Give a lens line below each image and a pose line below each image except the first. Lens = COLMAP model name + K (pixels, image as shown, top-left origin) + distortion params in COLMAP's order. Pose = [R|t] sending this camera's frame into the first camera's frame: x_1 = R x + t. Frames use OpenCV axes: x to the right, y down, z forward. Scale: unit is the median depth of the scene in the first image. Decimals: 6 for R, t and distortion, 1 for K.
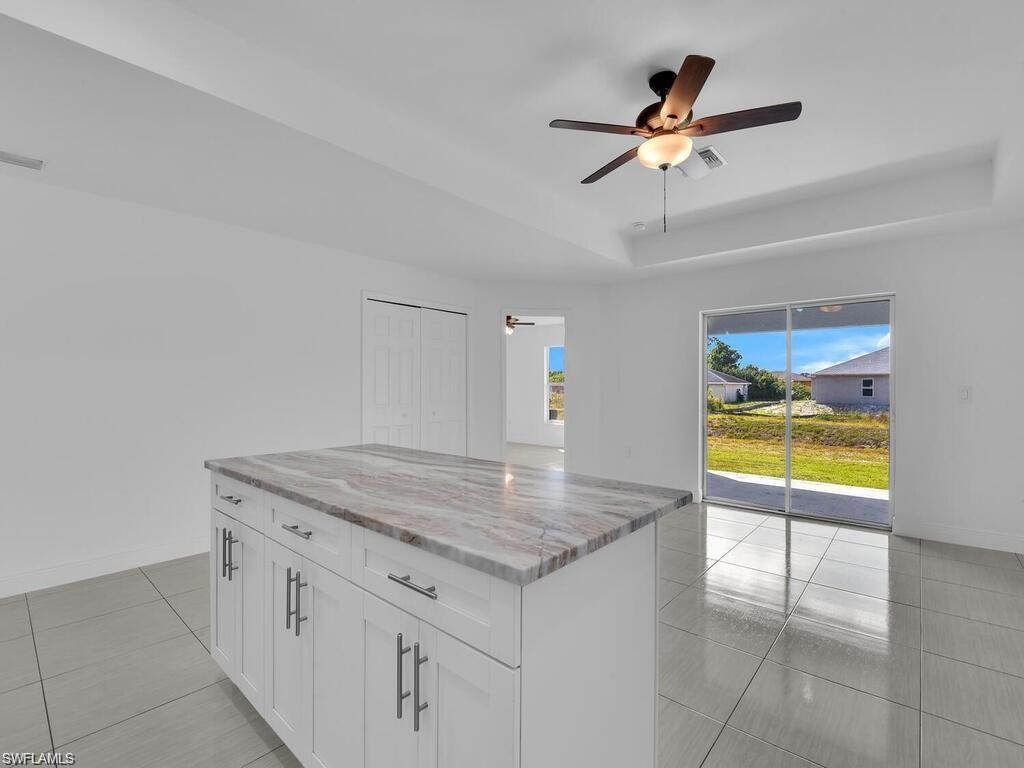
lens RADIAL K [[460.9, 0, 510.0], [0, 460.9, 386.4], [0, 0, 1]] dist [-0.001001, 0.000070]
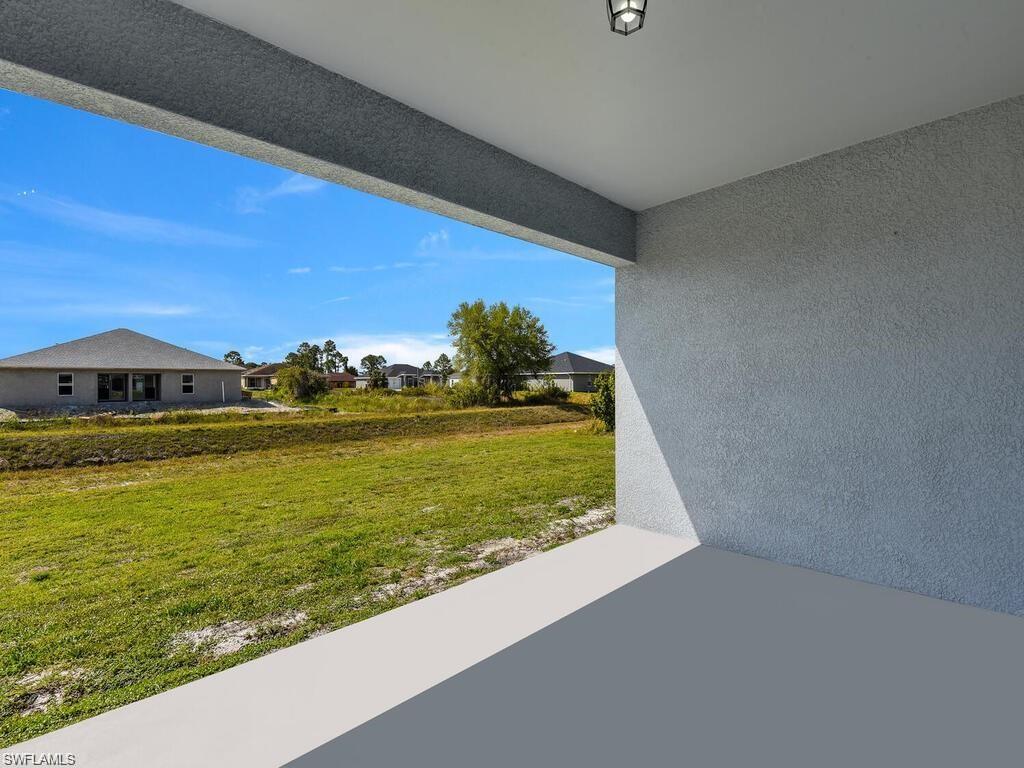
lens RADIAL K [[460.9, 0, 508.1], [0, 460.9, 383.5], [0, 0, 1]] dist [-0.001001, 0.000070]
pose [[0.098429, -0.003394, 0.995138, 0.033576], [0.000523, 0.999994, 0.003359, -0.001524], [-0.995144, 0.000190, 0.098430, 0.132033]]
